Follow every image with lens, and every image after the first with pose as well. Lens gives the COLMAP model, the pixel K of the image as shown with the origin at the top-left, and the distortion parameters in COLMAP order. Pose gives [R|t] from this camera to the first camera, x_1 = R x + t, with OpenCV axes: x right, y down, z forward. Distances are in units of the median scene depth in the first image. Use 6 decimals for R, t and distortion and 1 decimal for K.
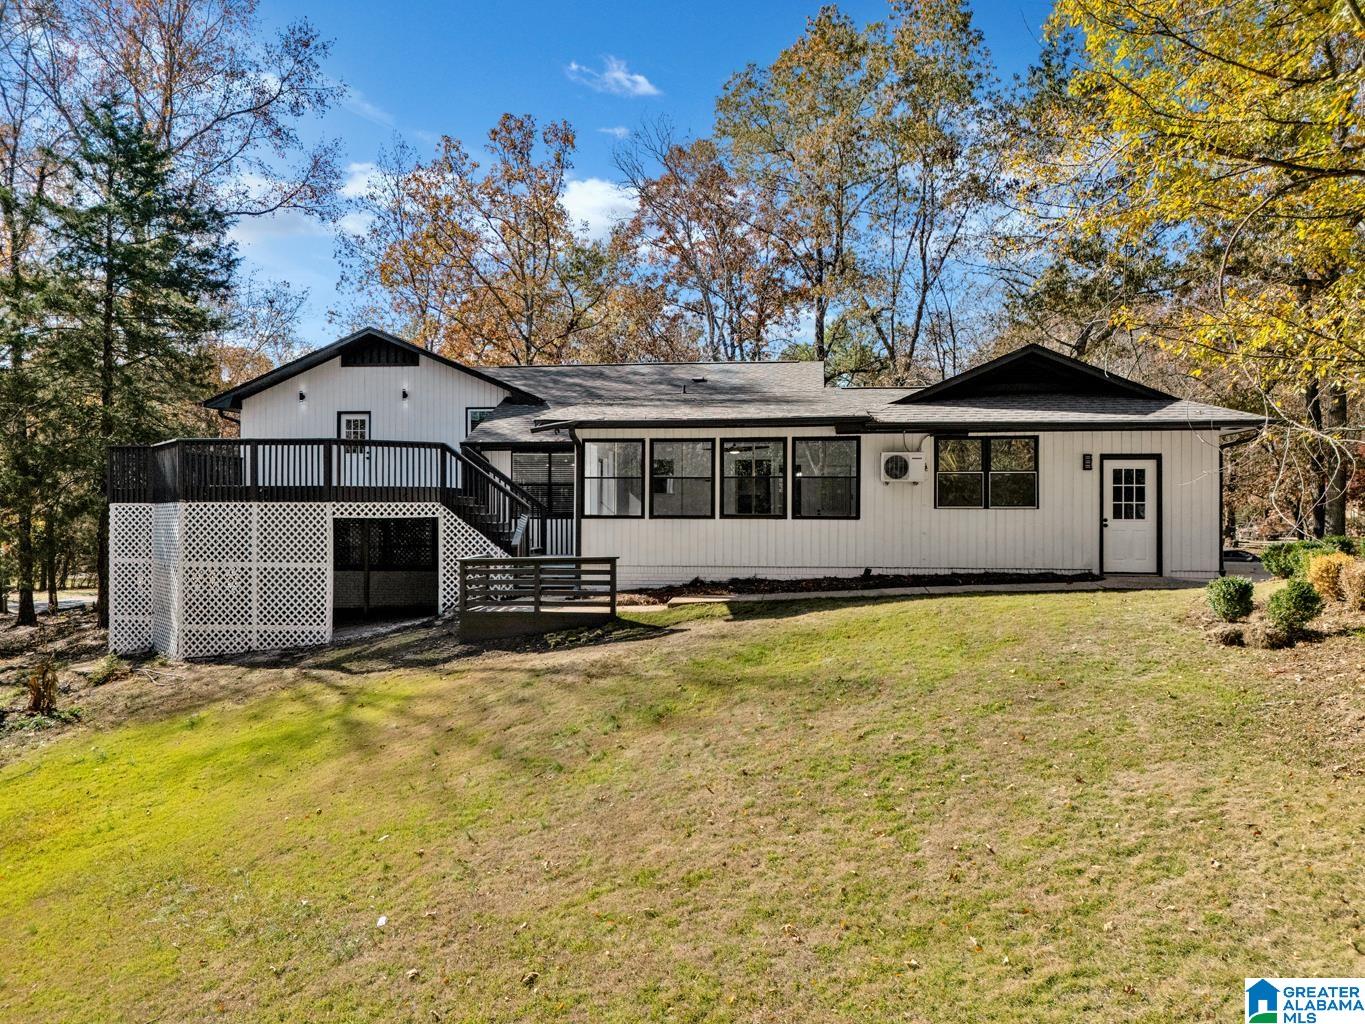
lens RADIAL K [[1001.9, 0, 681.1], [0, 1001.9, 515.2], [0, 0, 1]] dist [0.077290, -0.065348]
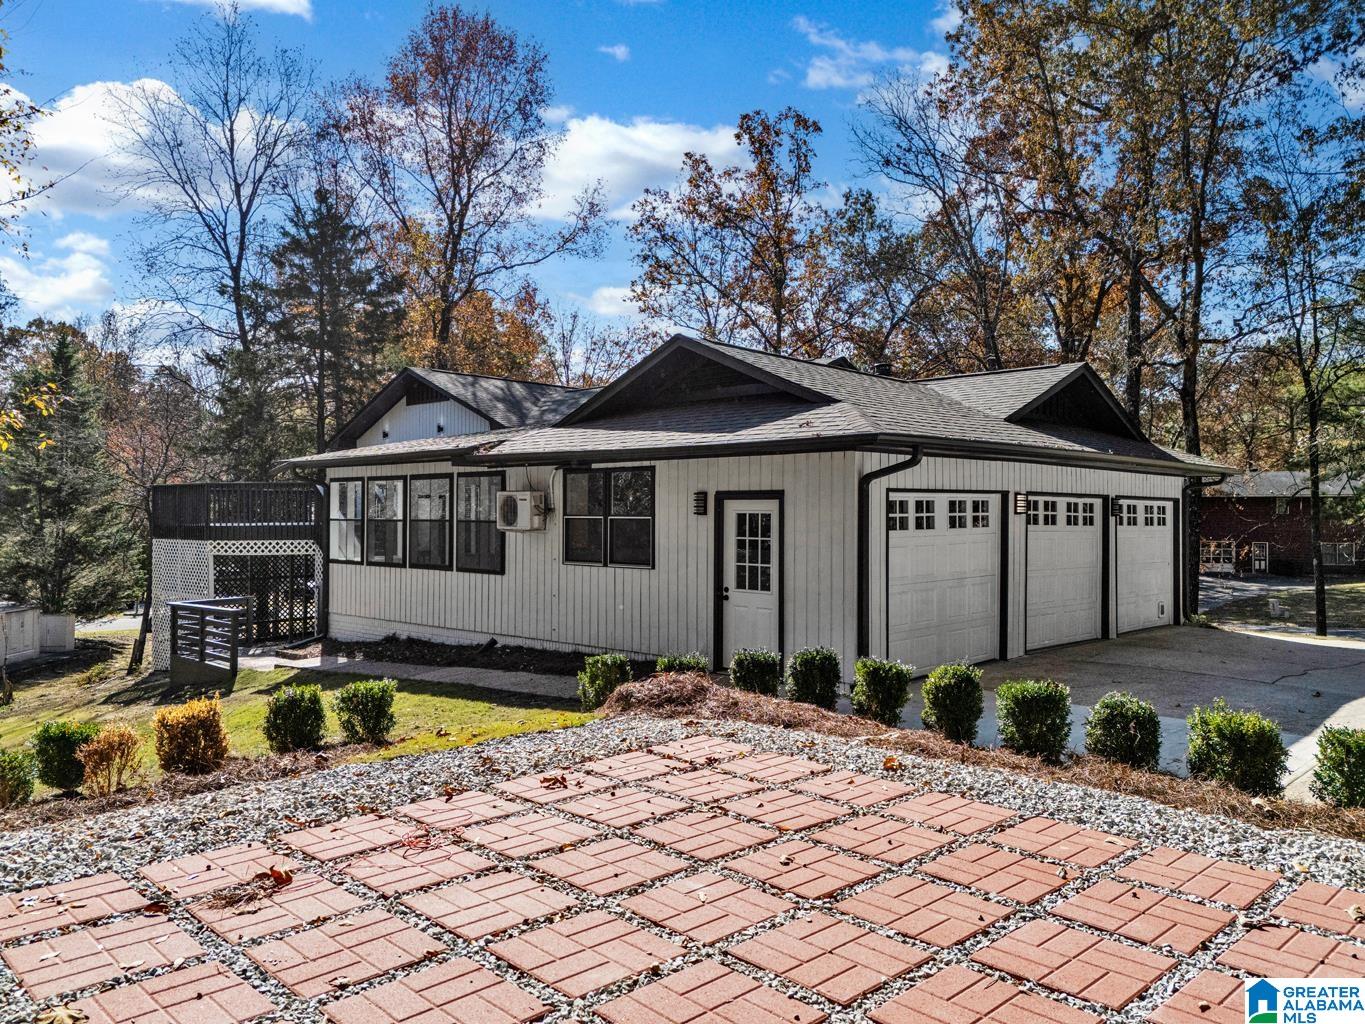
lens RADIAL K [[1001.9, 0, 682.4], [0, 1001.9, 511.0], [0, 0, 1]] dist [0.077290, -0.065348]
pose [[0.813356, -0.002483, -0.581761, 0.753558], [0.000356, 0.999993, -0.003772, -0.043024], [0.581766, 0.002861, 0.813351, 0.426803]]
